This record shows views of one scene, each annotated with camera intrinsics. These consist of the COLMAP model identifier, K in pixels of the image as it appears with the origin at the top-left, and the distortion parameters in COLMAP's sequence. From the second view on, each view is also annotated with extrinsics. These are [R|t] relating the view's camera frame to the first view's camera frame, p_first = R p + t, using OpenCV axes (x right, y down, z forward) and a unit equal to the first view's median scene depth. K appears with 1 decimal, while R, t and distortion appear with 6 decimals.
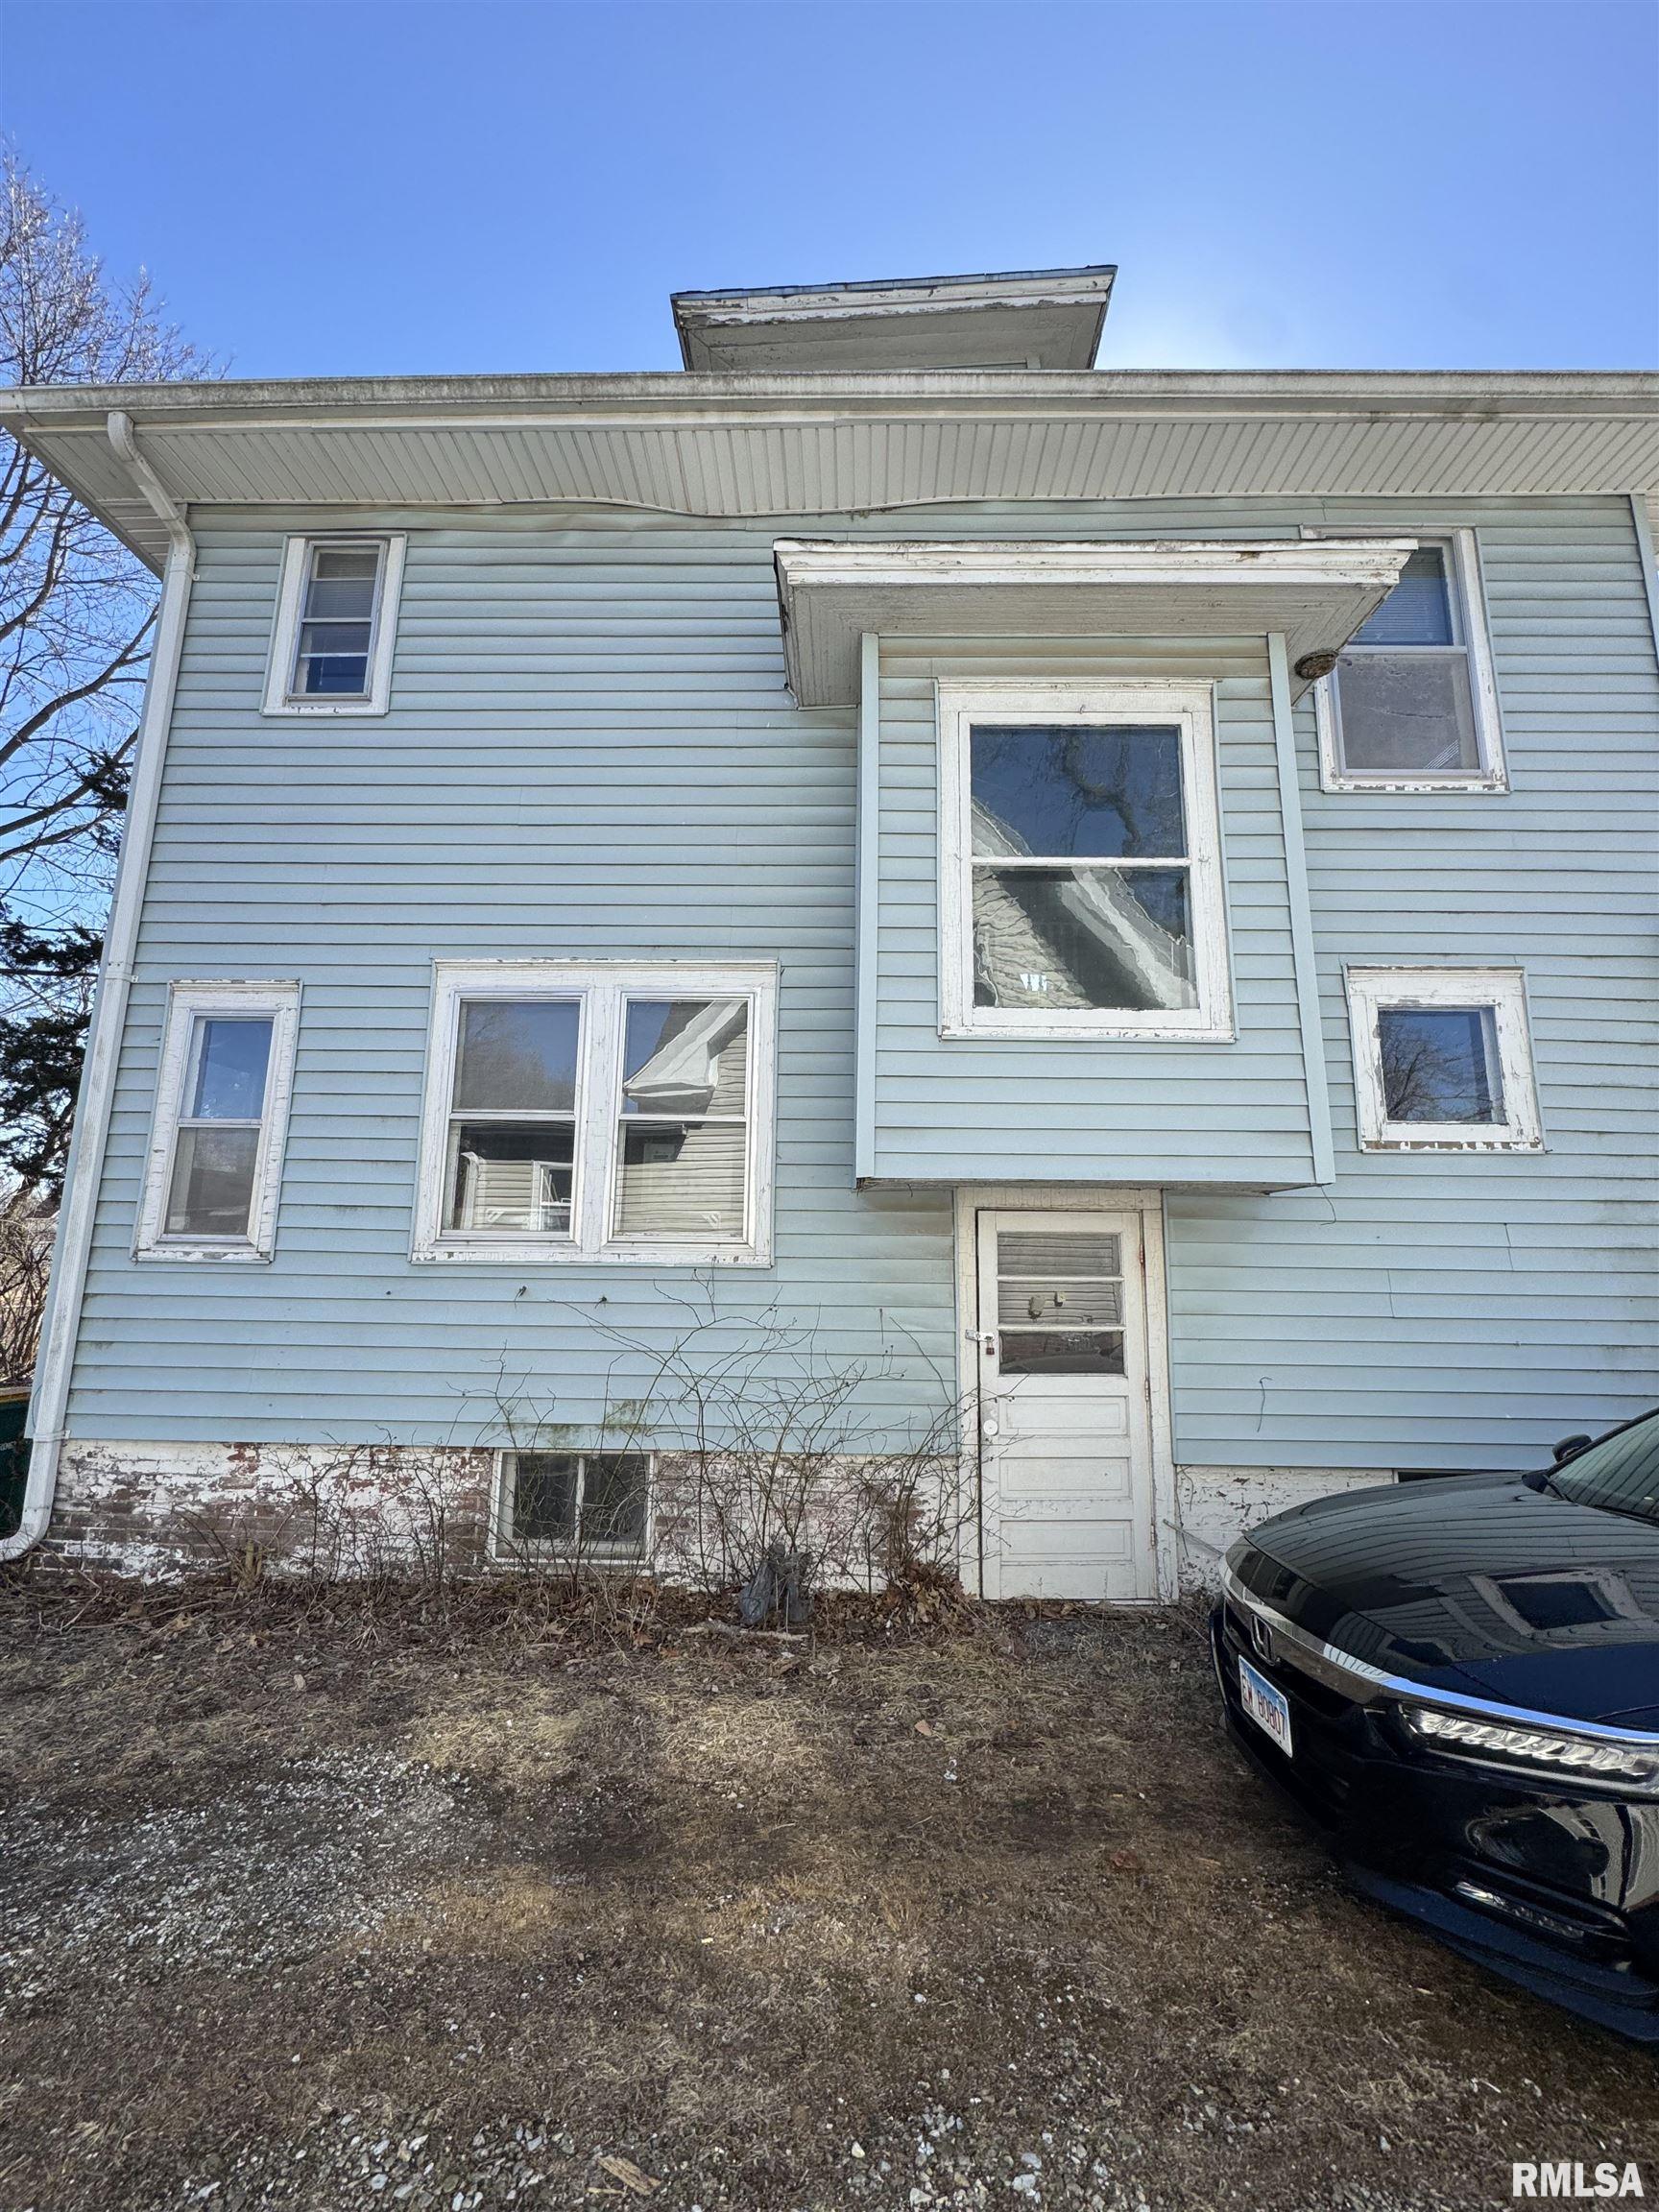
lens RADIAL K [[886.4, 0, 830.9], [0, 886.4, 1107.6], [0, 0, 1]] dist [-0.001472, 0.000486]
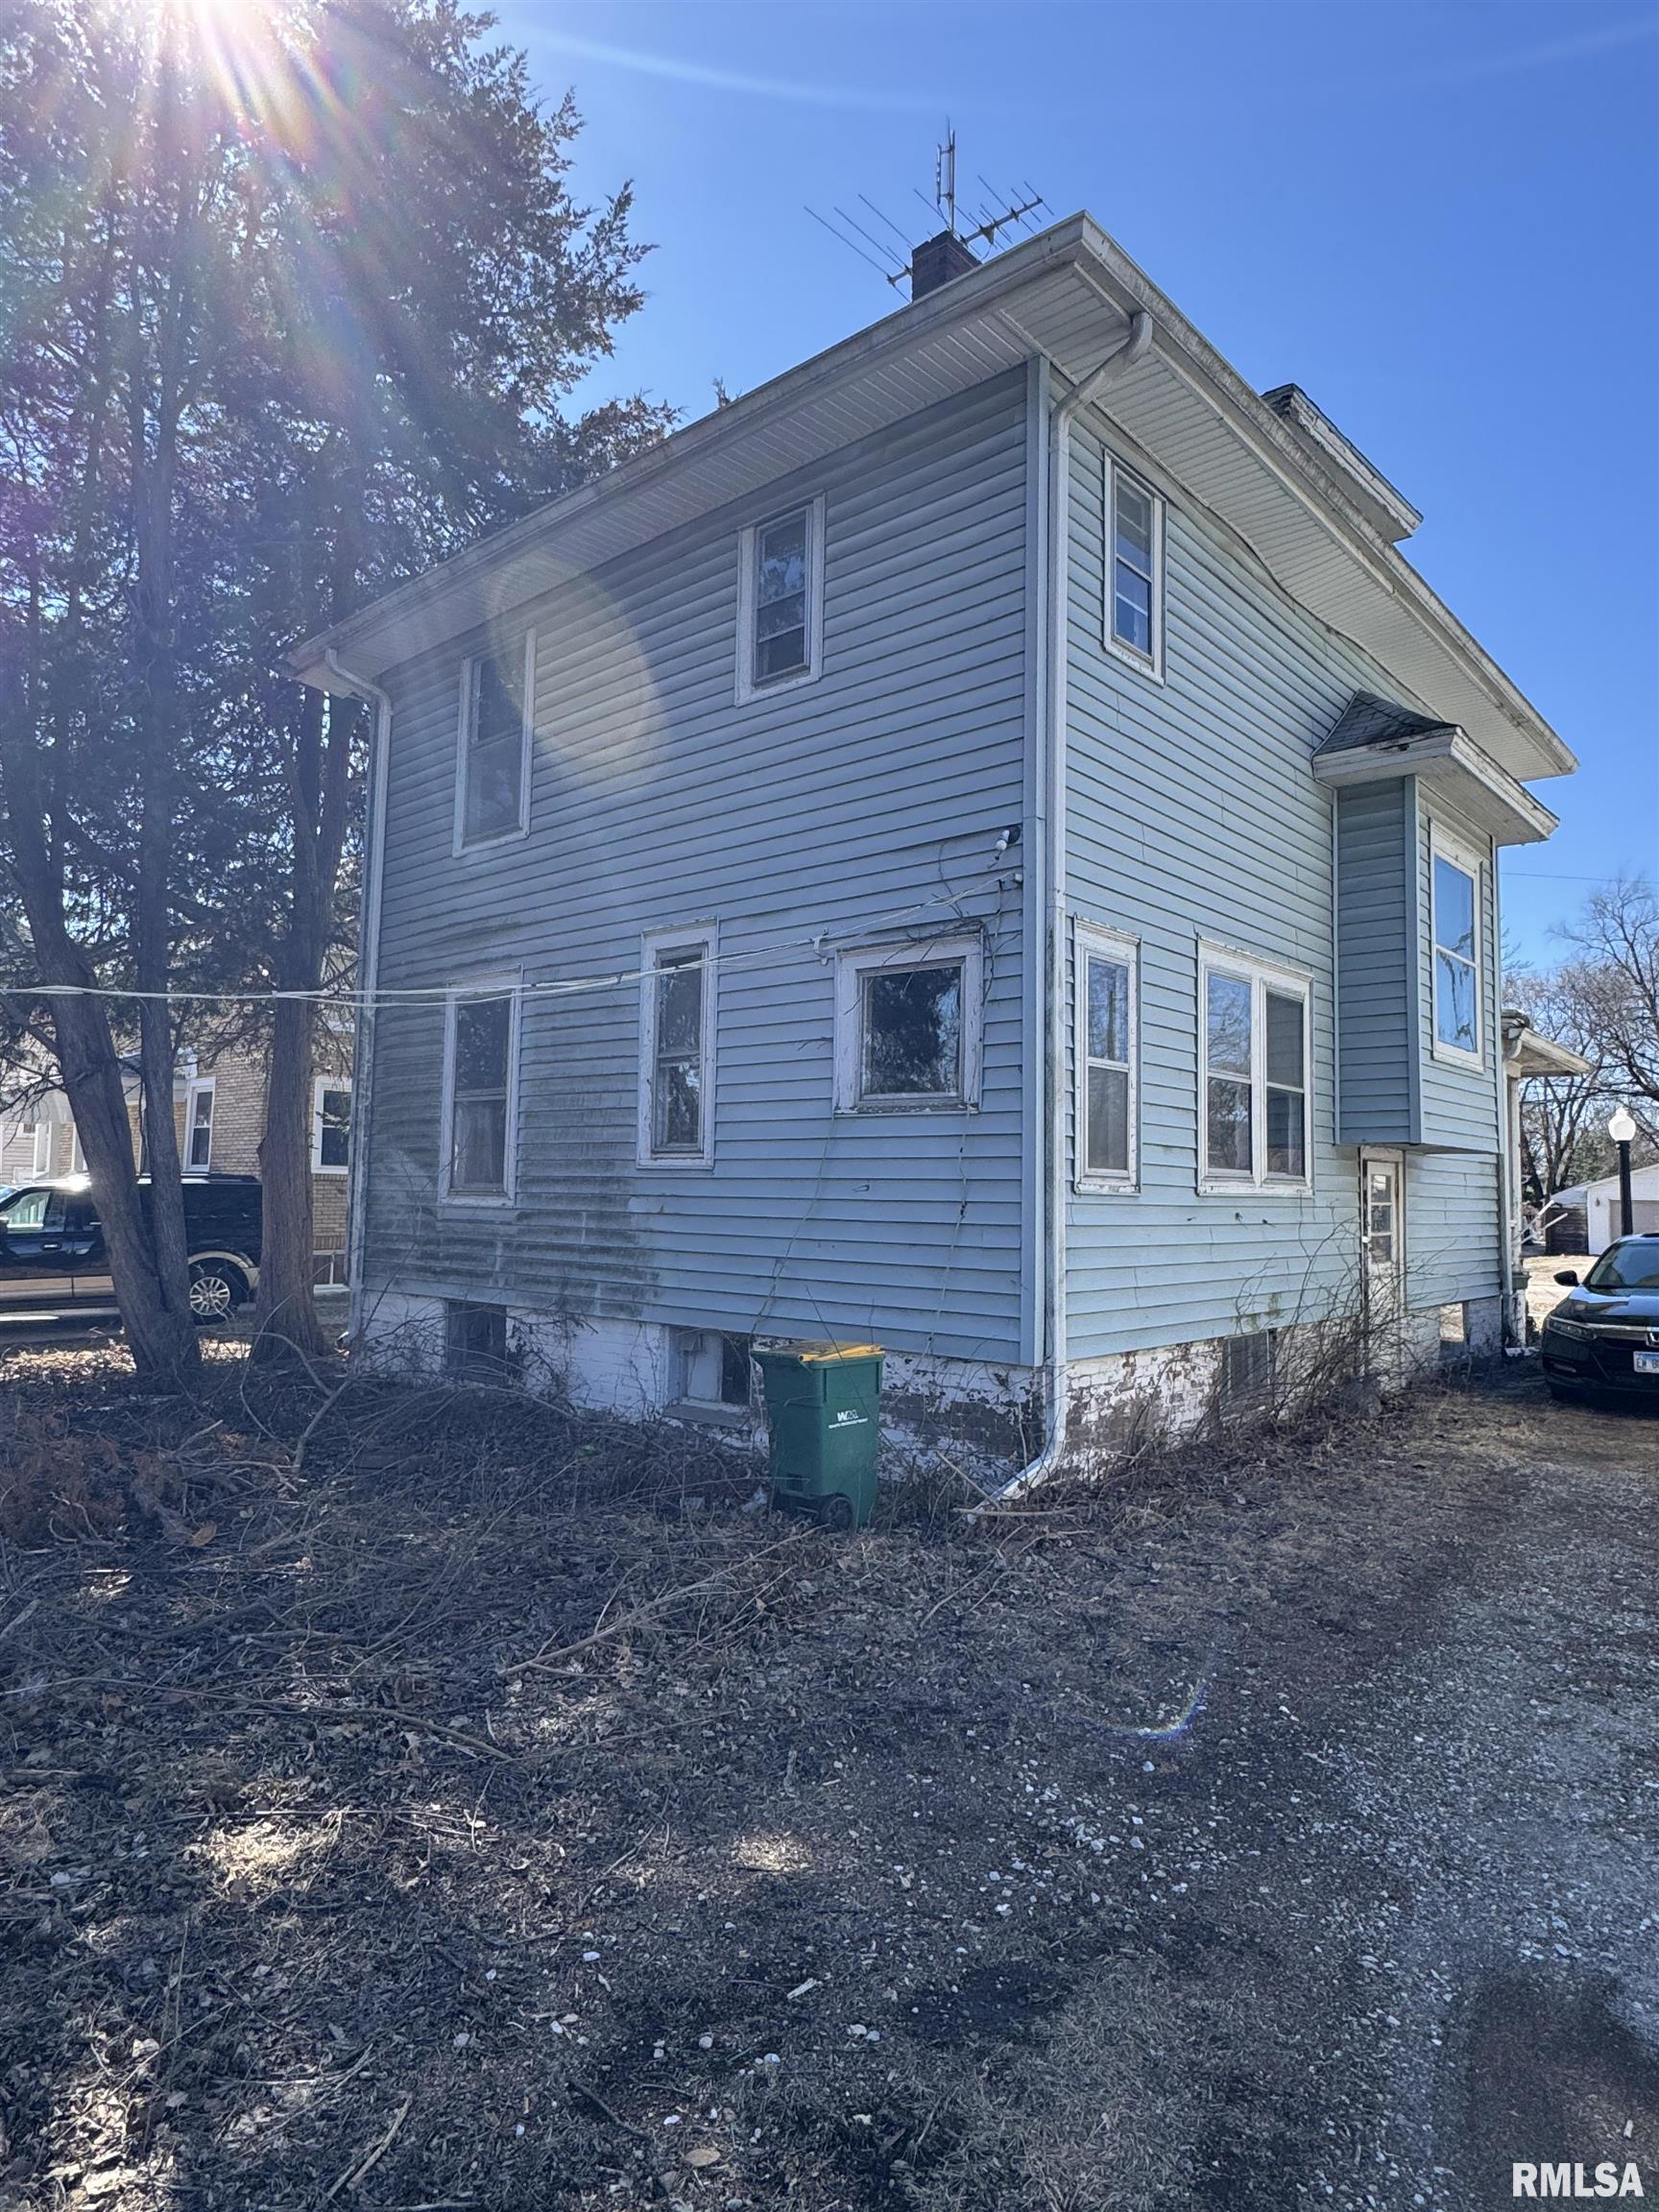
lens RADIAL K [[1306.8, 0, 831.6], [0, 1306.8, 1102.7], [0, 0, 1]] dist [0.001926, 0.000050]
pose [[0.645597, 0.053024, 0.761835, -2.211499], [-0.136483, 0.989537, 0.046787, 0.037073], [-0.751384, -0.134183, 0.646079, 0.249453]]
